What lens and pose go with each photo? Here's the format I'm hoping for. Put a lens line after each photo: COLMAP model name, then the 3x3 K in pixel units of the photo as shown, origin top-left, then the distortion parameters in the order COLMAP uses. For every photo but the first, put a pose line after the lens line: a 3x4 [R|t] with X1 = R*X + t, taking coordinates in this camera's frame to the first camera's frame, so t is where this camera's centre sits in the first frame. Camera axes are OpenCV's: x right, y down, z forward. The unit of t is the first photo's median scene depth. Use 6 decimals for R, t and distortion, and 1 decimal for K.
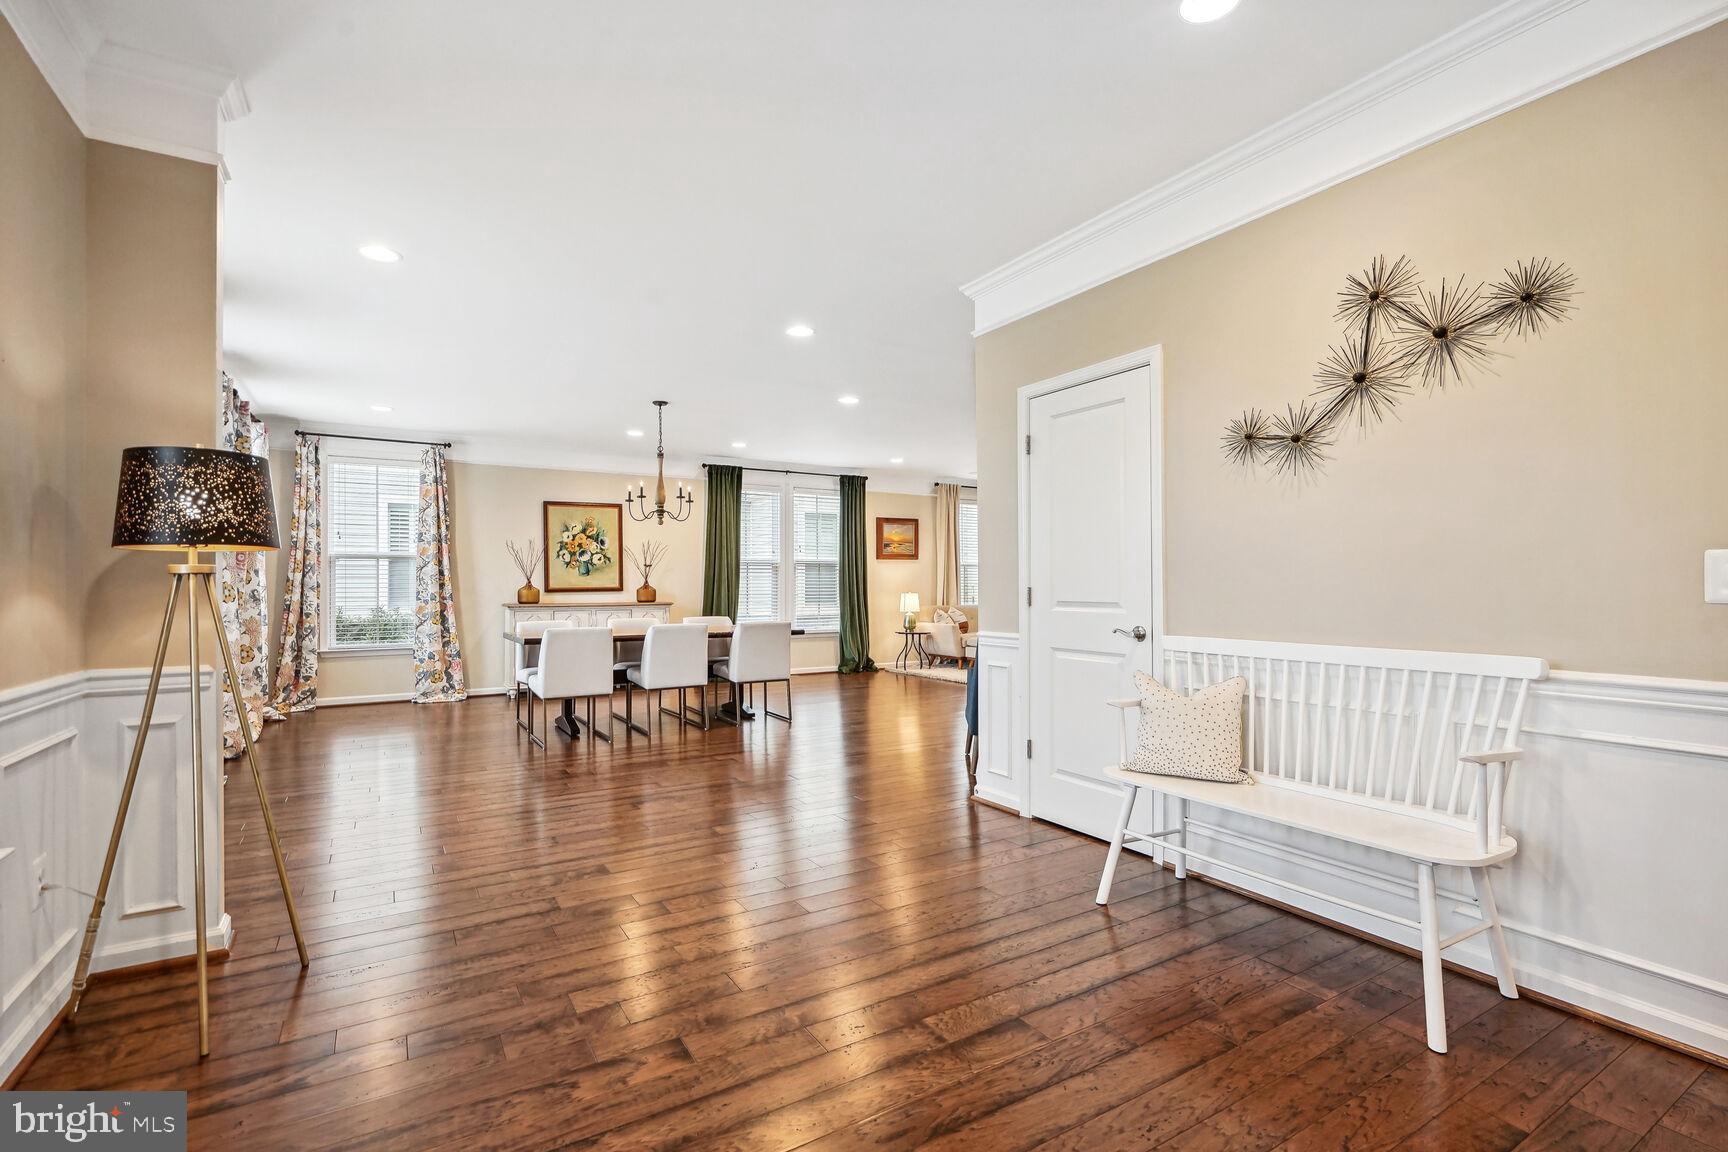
lens RADIAL K [[784.1, 0, 868.2], [0, 784.1, 579.5], [0, 0, 1]] dist [-0.013782, 0.000582]
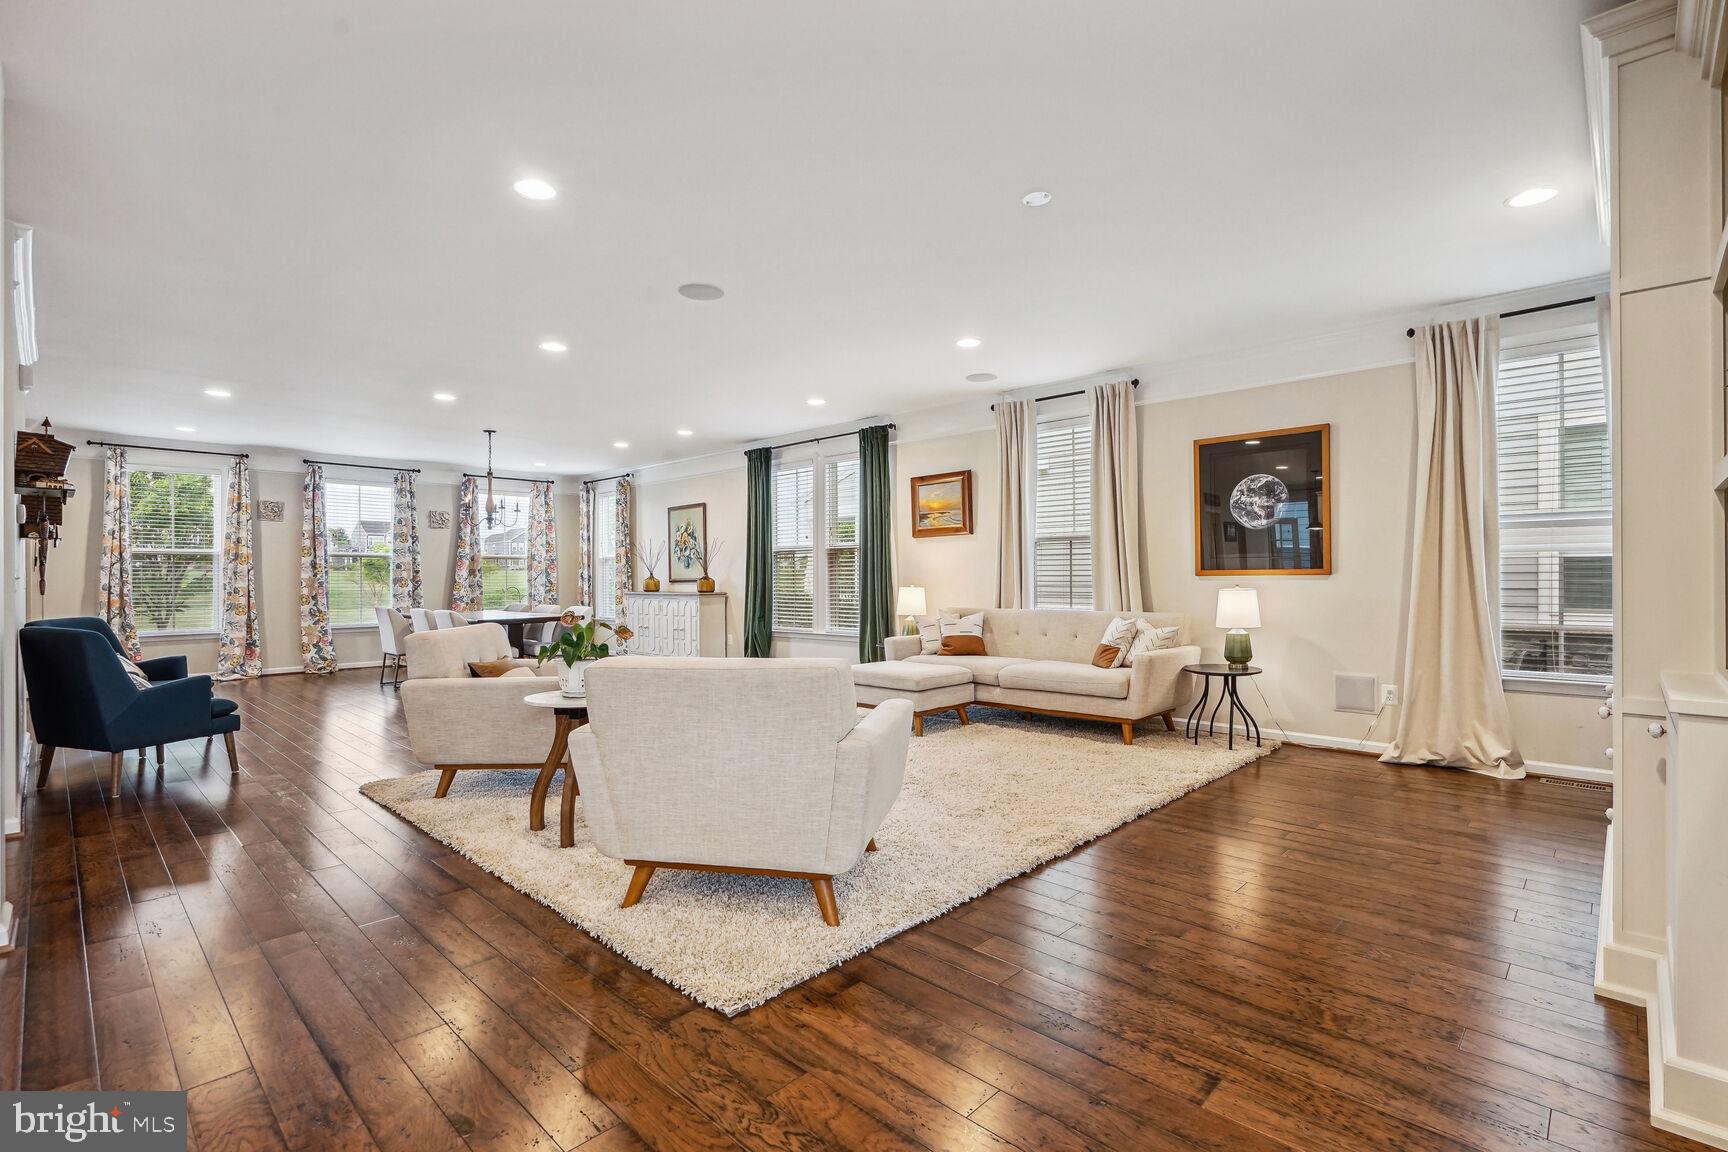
lens RADIAL K [[790.2, 0, 864.0], [0, 790.2, 576.0], [0, 0, 1]] dist [-0.001408, 0.000096]
pose [[0.240903, -0.000389, -0.970549, 0.840970], [0.013021, 0.999911, 0.002831, 0.006857], [0.970462, -0.013320, 0.240887, 0.971541]]
